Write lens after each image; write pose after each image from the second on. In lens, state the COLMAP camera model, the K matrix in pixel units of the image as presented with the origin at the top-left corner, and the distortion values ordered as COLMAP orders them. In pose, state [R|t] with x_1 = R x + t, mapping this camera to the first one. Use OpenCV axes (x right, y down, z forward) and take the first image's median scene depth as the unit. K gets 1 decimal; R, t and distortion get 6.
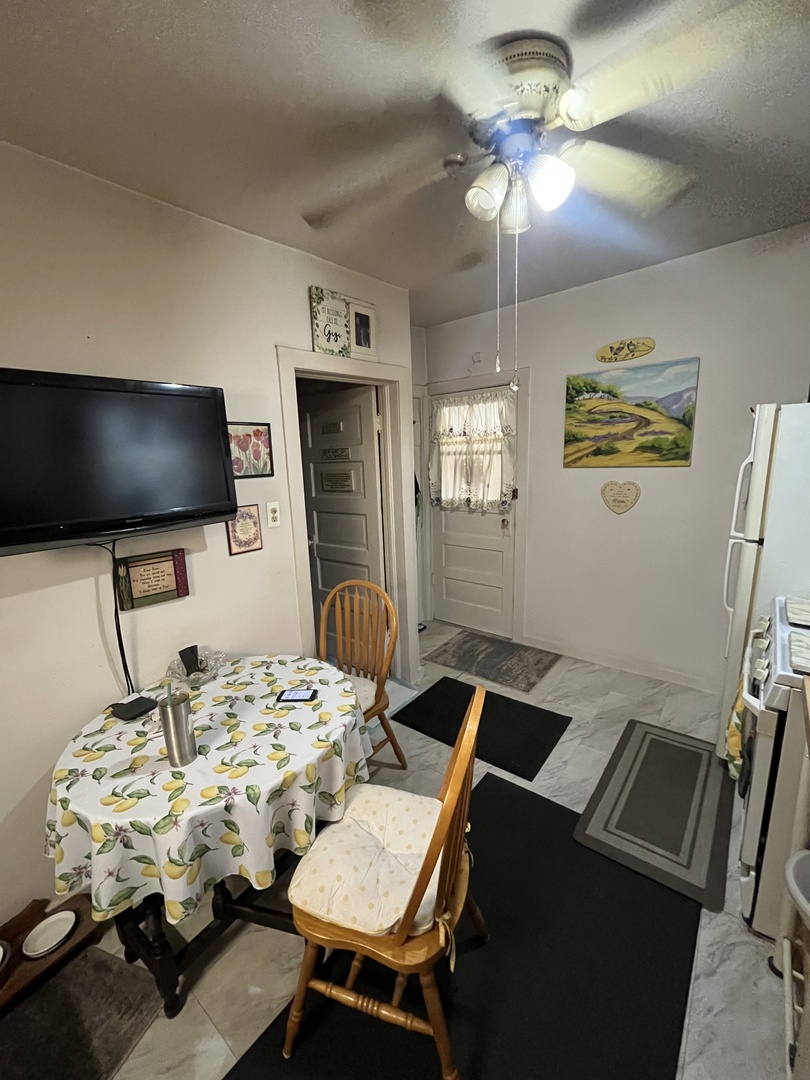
lens RADIAL K [[436.0, 0, 404.4], [0, 436.0, 538.4], [0, 0, 1]] dist [-0.003870, 0.000275]
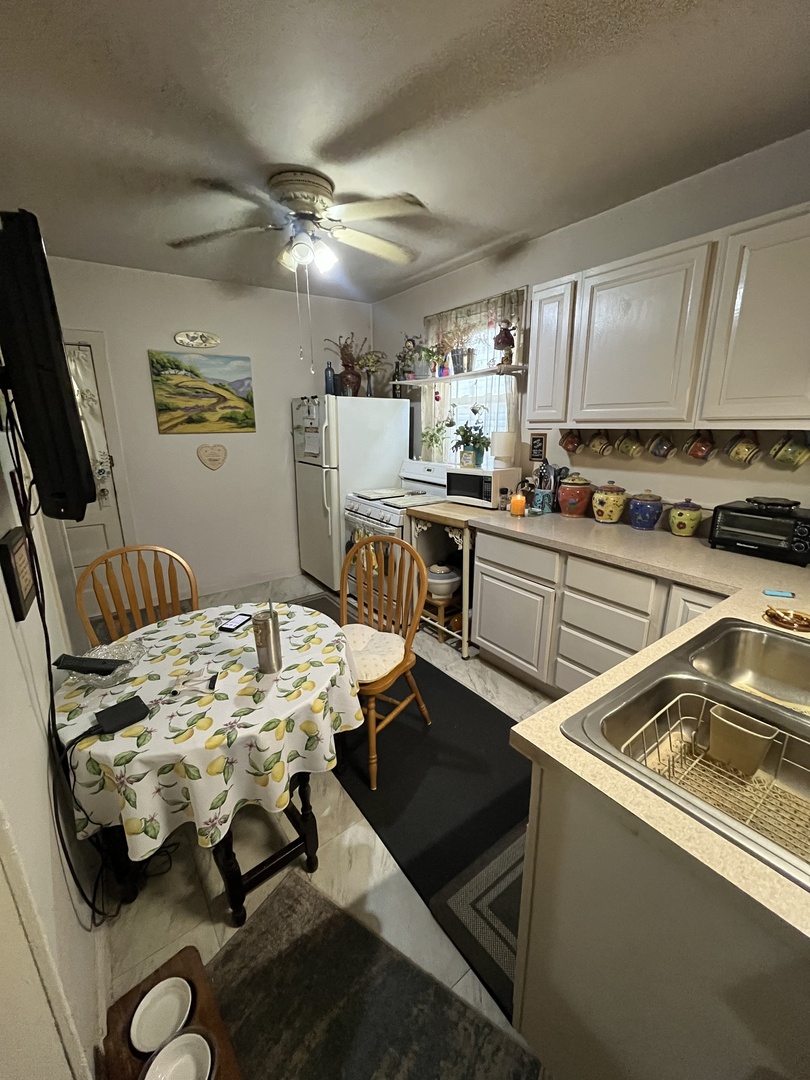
lens RADIAL K [[436.0, 0, 405.0], [0, 436.0, 538.5], [0, 0, 1]] dist [-0.003870, 0.000275]
pose [[0.248246, -0.215253, 0.944479, -0.661159], [0.183167, 0.967841, 0.172434, 0.021822], [-0.951222, 0.130191, 0.279689, 0.141112]]
